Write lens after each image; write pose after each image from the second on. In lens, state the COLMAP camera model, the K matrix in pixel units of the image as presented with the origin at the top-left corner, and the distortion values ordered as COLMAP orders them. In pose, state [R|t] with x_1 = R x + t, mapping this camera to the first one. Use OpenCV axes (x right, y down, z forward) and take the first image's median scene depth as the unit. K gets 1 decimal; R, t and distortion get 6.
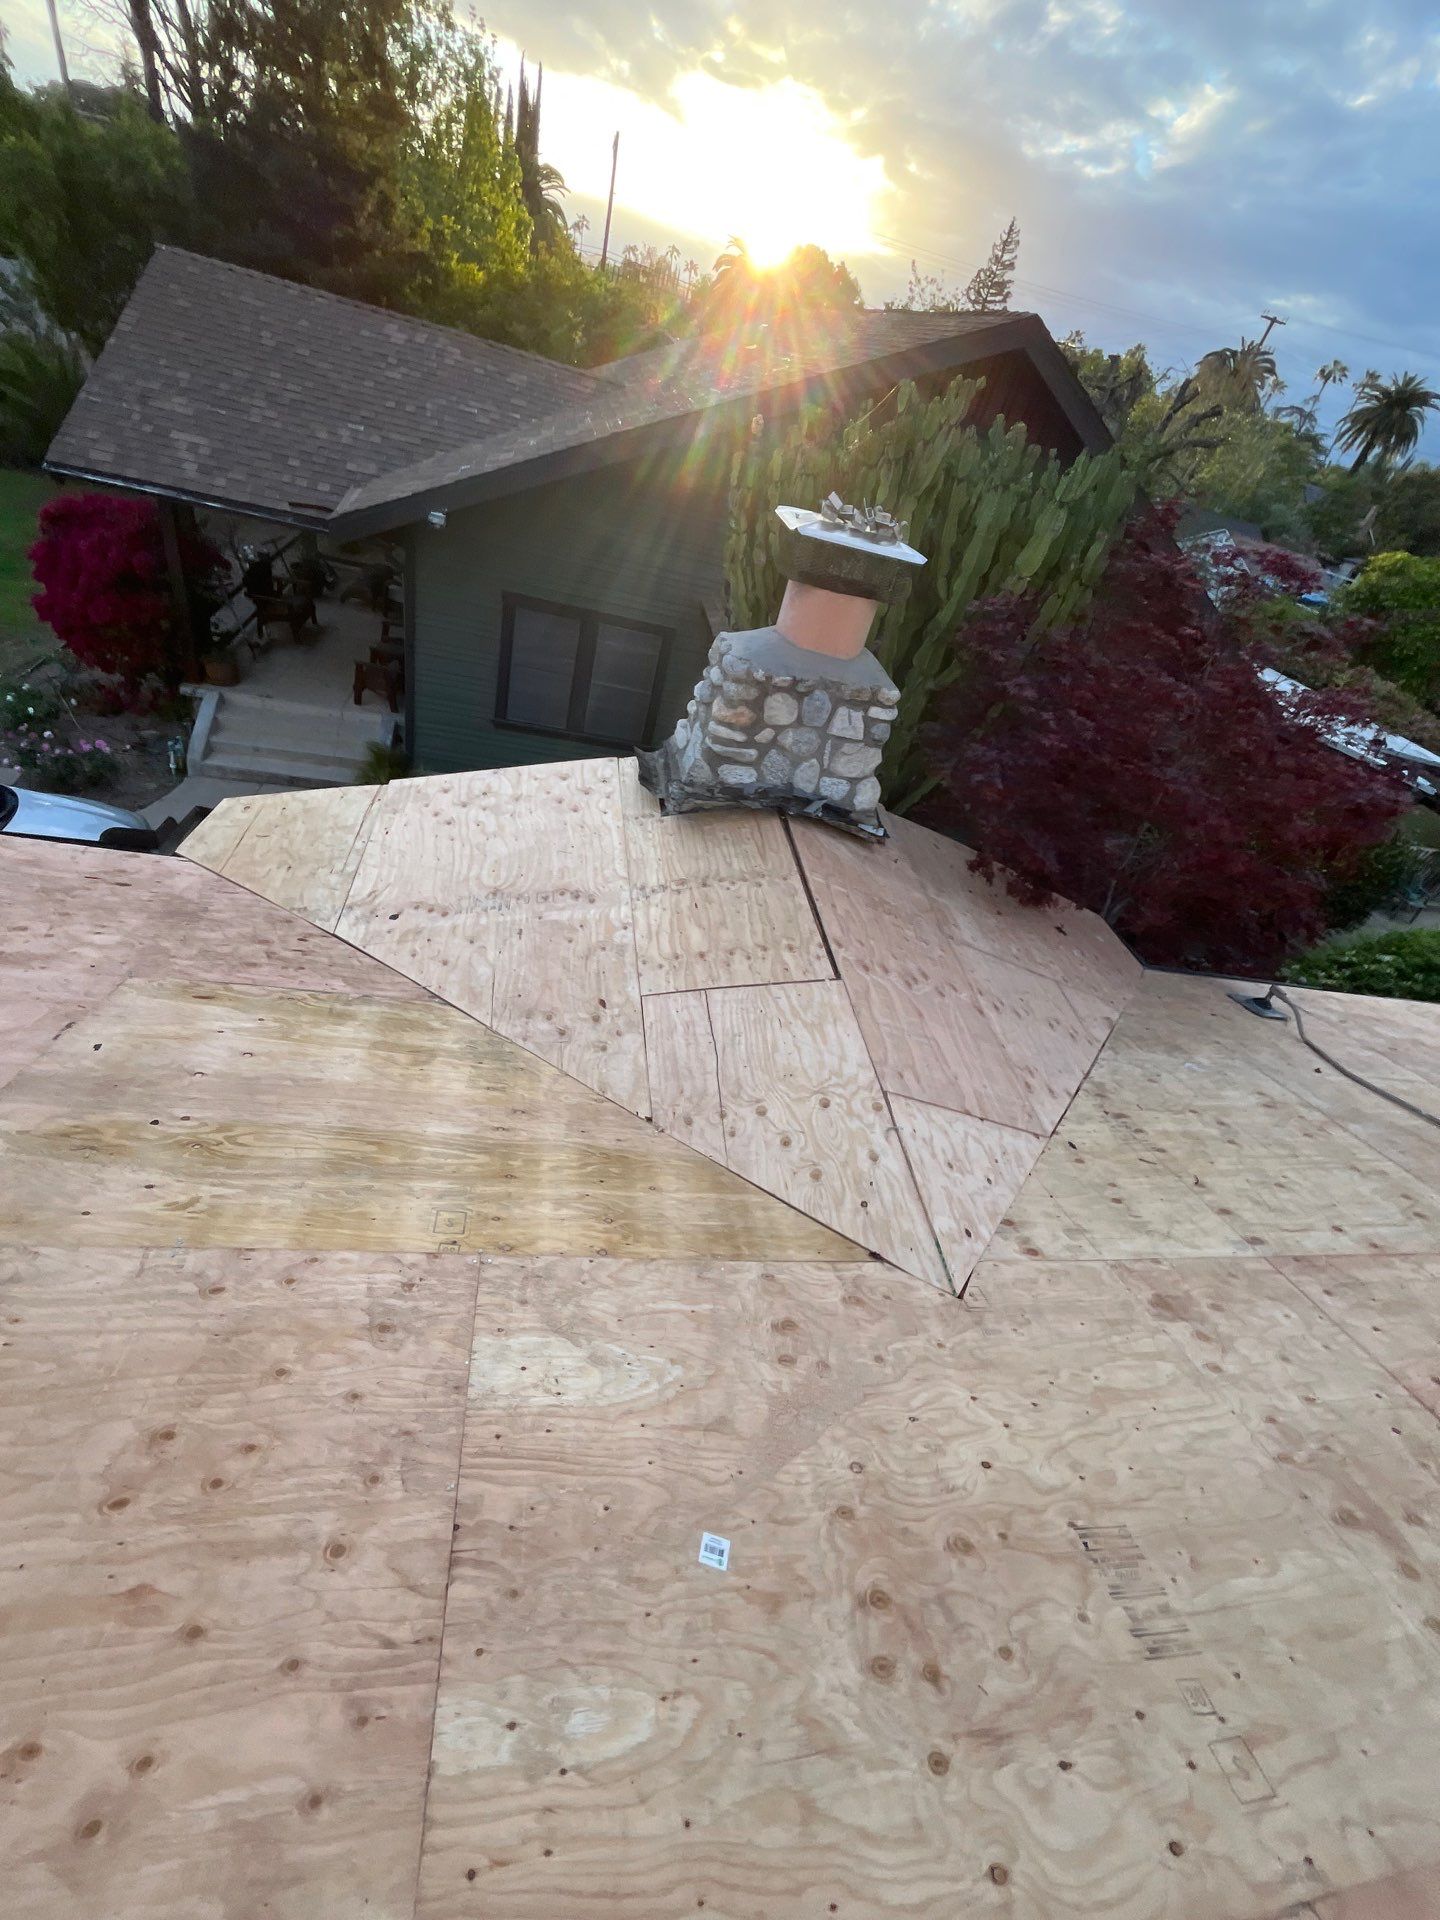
lens RADIAL K [[780.9, 0, 723.5], [0, 780.9, 952.7], [0, 0, 1]] dist [-0.002408, -0.000290]
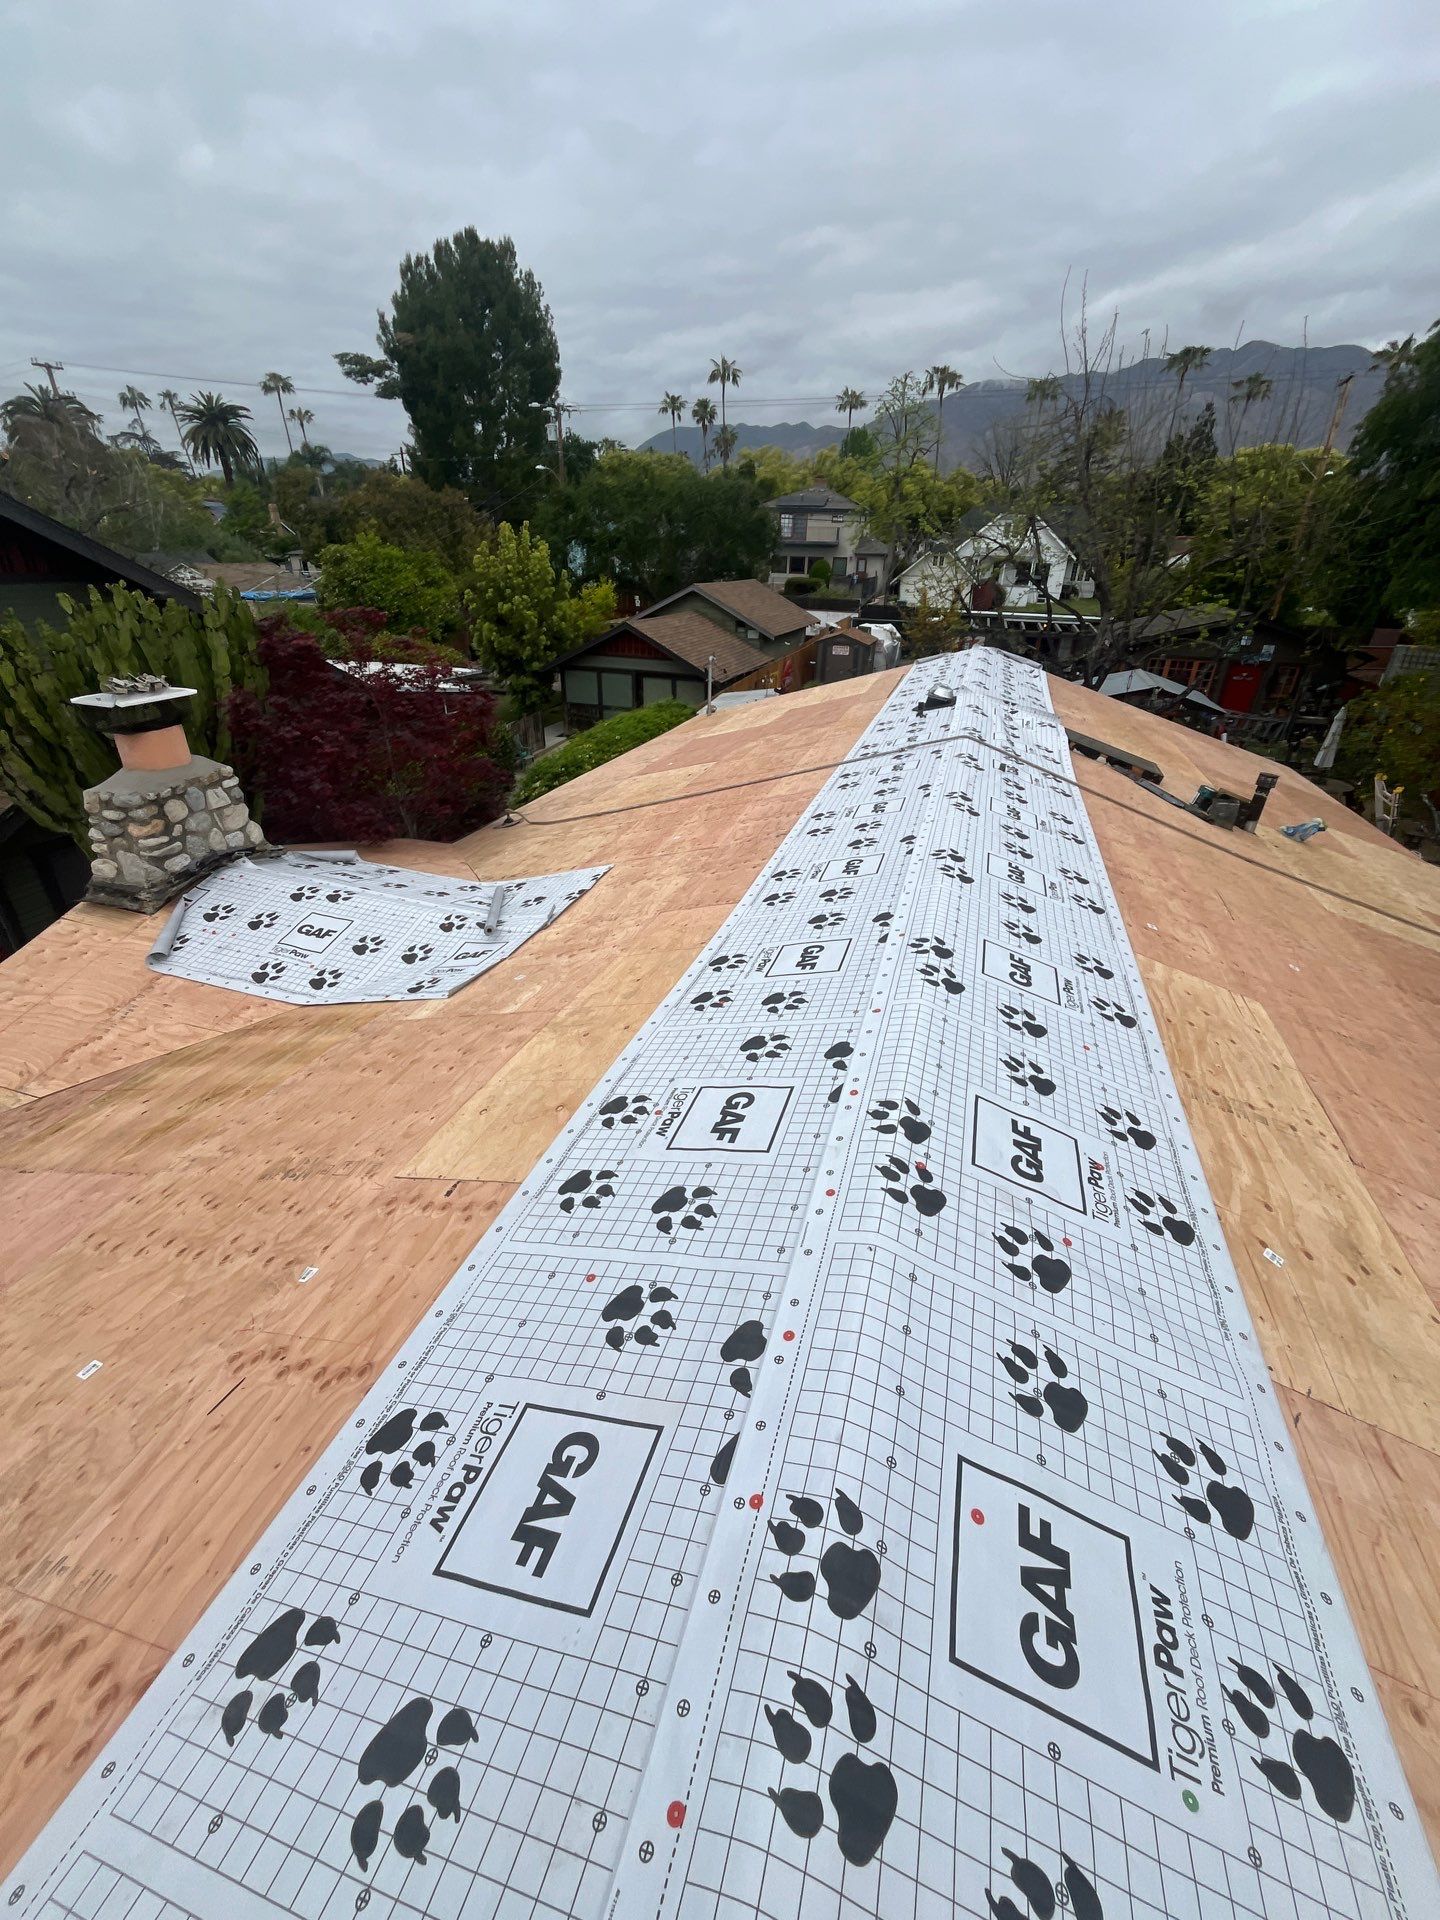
lens RADIAL K [[780.9, 0, 723.5], [0, 780.9, 952.7], [0, 0, 1]] dist [-0.002408, -0.000290]
pose [[0.429771, -0.610629, 0.665153, -0.631427], [0.619158, 0.735486, 0.275145, 0.127992], [-0.657222, 0.293586, 0.694166, -0.645130]]
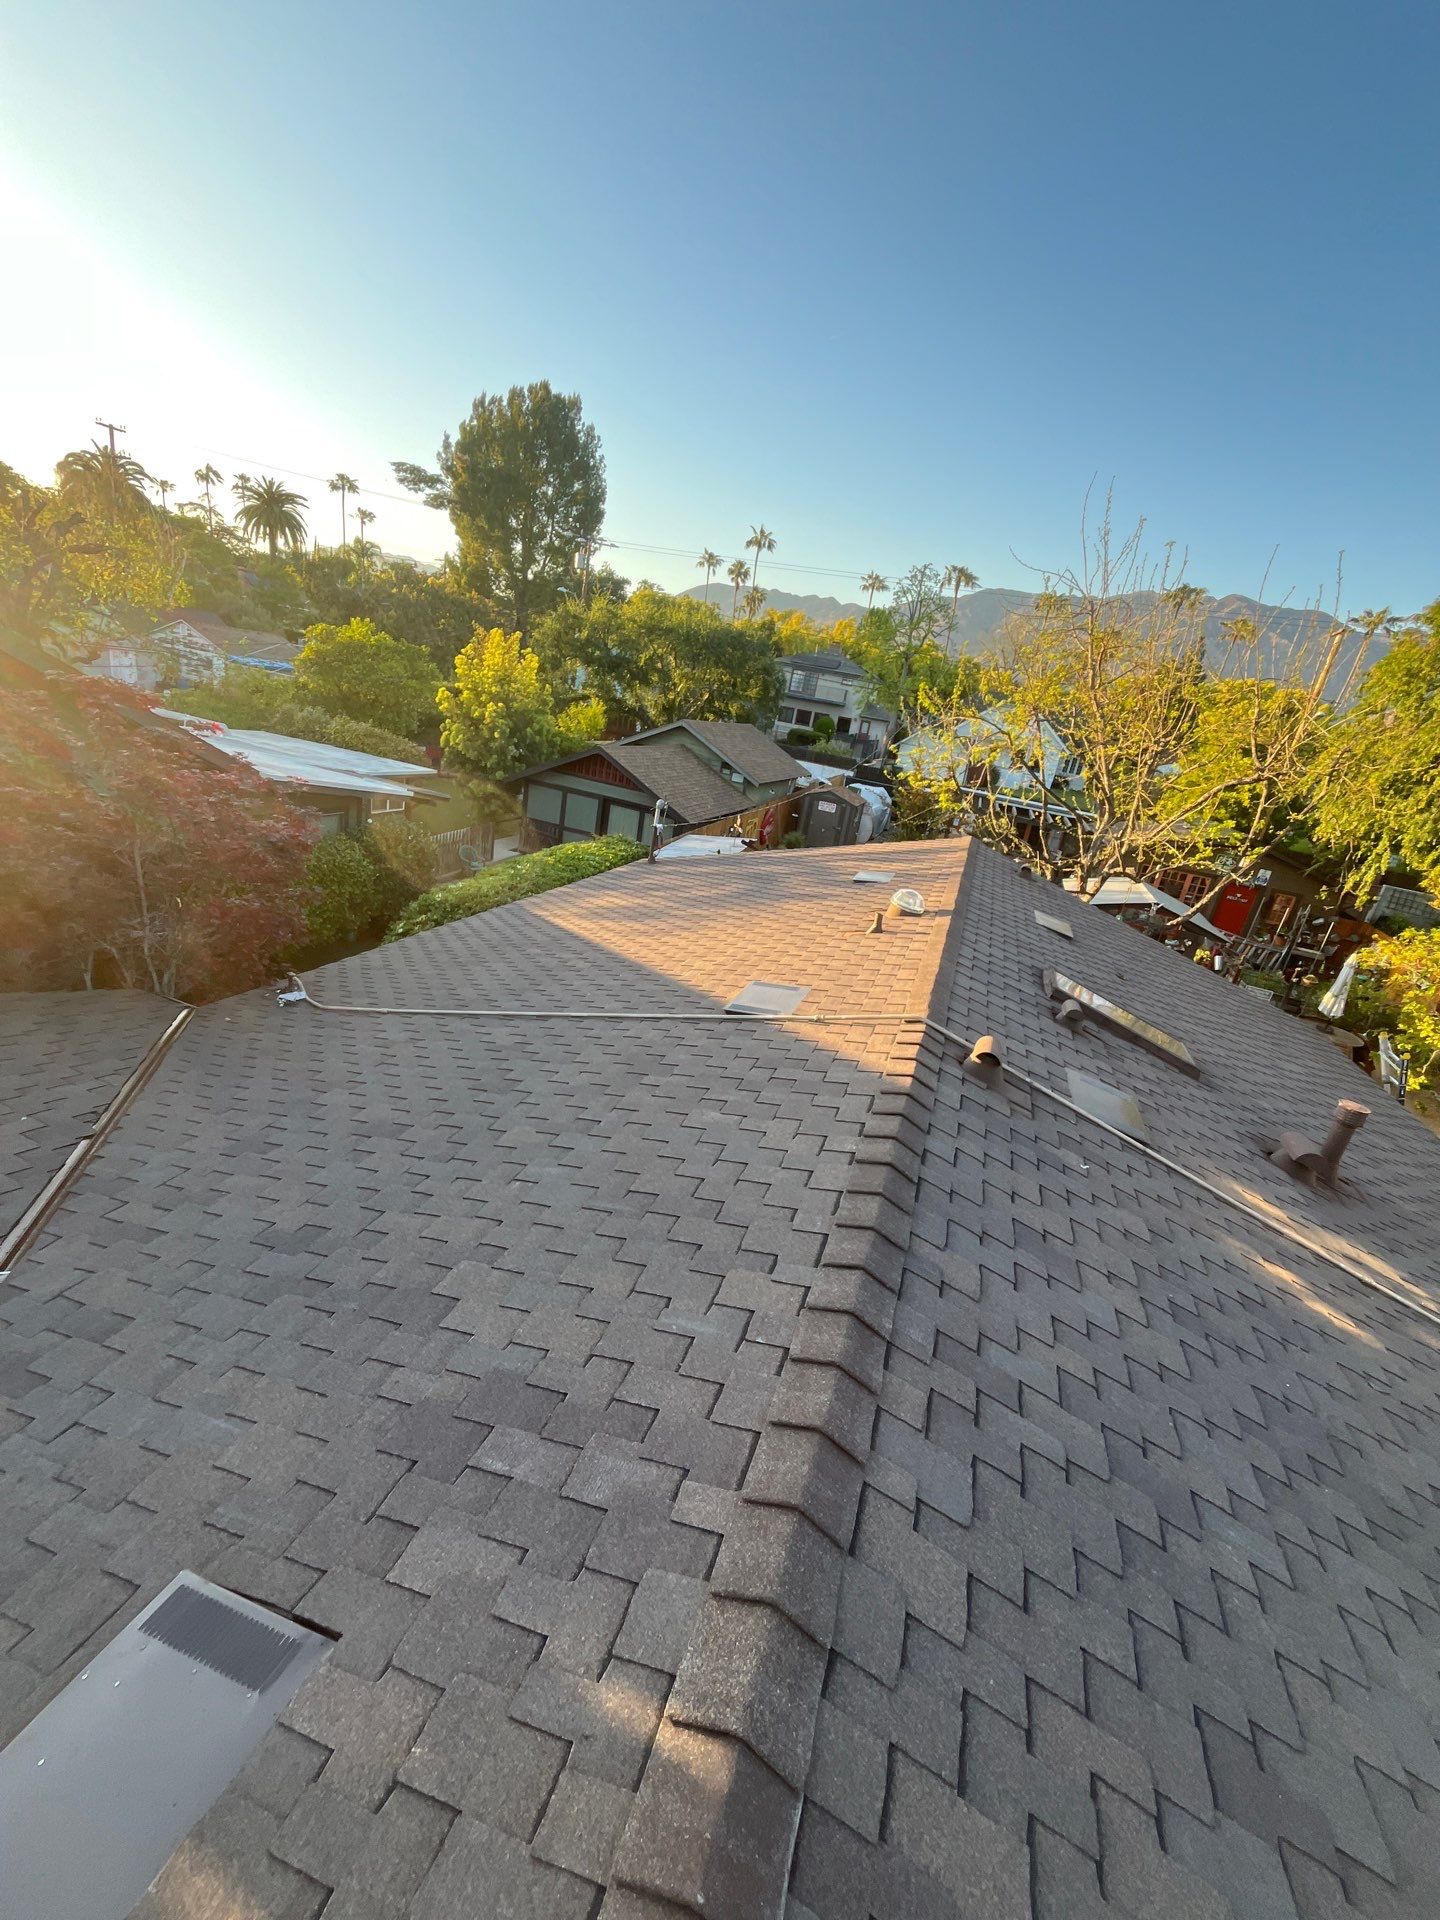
lens RADIAL K [[774.6, 0, 719.1], [0, 774.6, 956.2], [0, 0, 1]] dist [-0.002727, -0.000195]
pose [[0.486564, -0.437516, 0.756197, 0.115464], [0.495382, 0.851133, 0.173697, 0.189838], [-0.719619, 0.290092, 0.630868, -0.429013]]
